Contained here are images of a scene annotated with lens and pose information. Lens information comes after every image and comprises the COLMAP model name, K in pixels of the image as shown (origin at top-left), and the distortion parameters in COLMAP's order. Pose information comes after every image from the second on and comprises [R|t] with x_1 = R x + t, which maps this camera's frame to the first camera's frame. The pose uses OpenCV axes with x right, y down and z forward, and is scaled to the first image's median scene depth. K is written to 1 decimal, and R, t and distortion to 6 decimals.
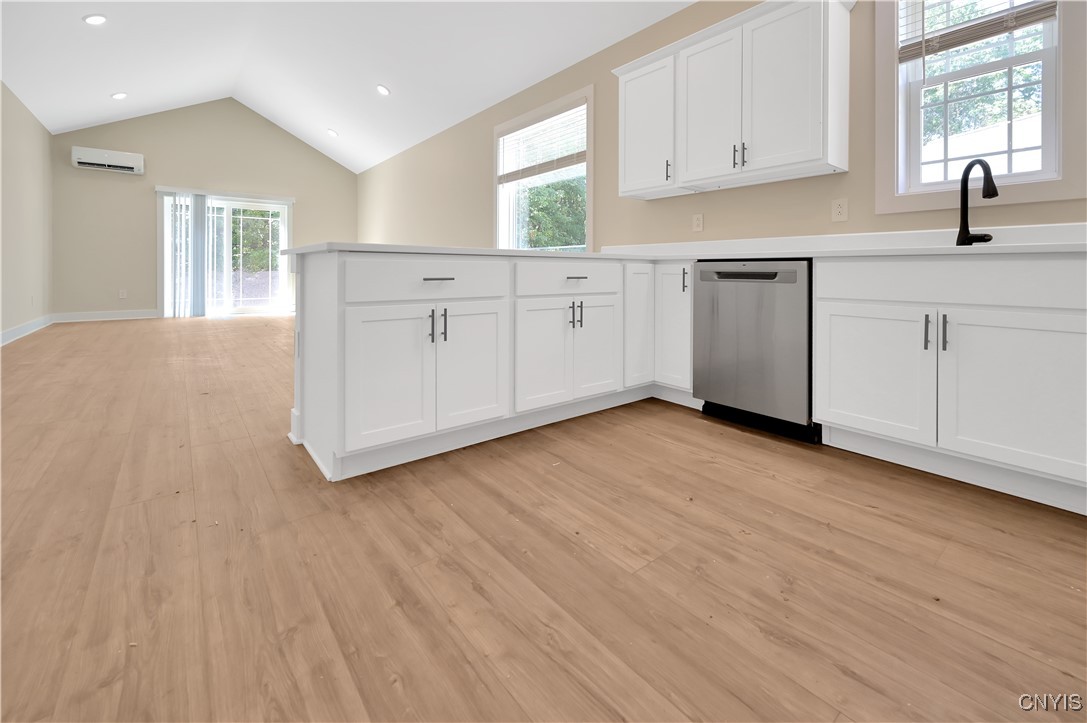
lens RADIAL K [[471.7, 0, 514.8], [0, 471.7, 266.4], [0, 0, 1]] dist [0.000959, 0.000305]
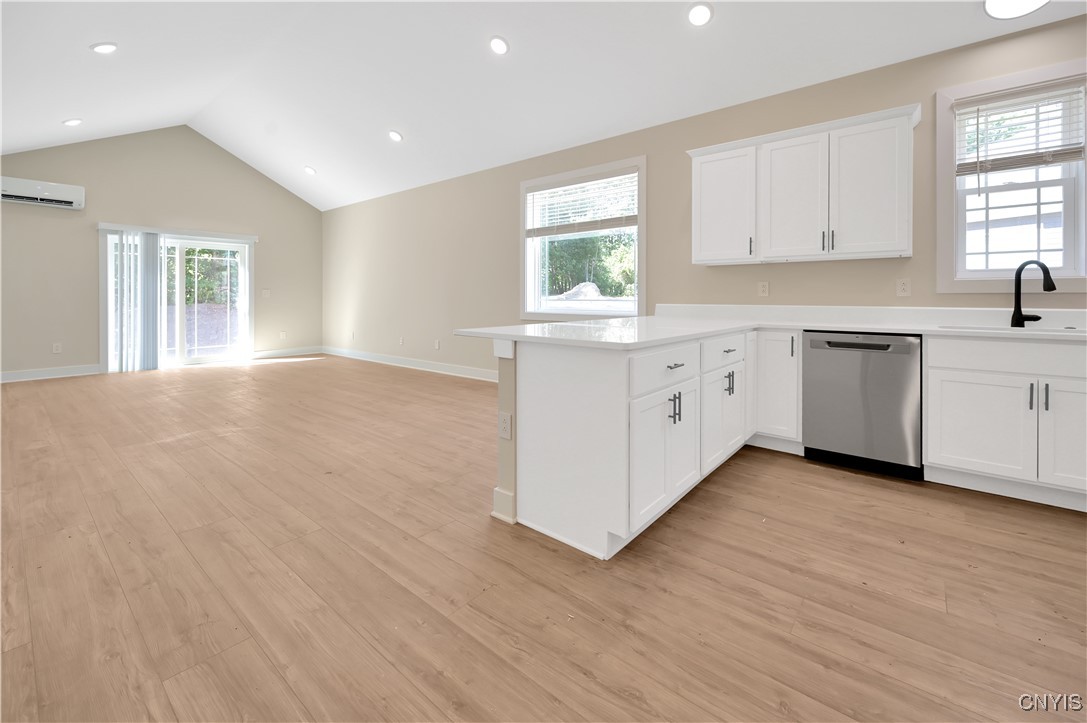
lens RADIAL K [[471.7, 0, 507.8], [0, 471.7, 291.9], [0, 0, 1]] dist [0.000959, 0.000305]
pose [[0.980125, -0.006512, 0.198275, -0.574919], [0.006612, 0.999978, 0.000159, -0.113318], [-0.198272, 0.001155, 0.980146, -0.012187]]
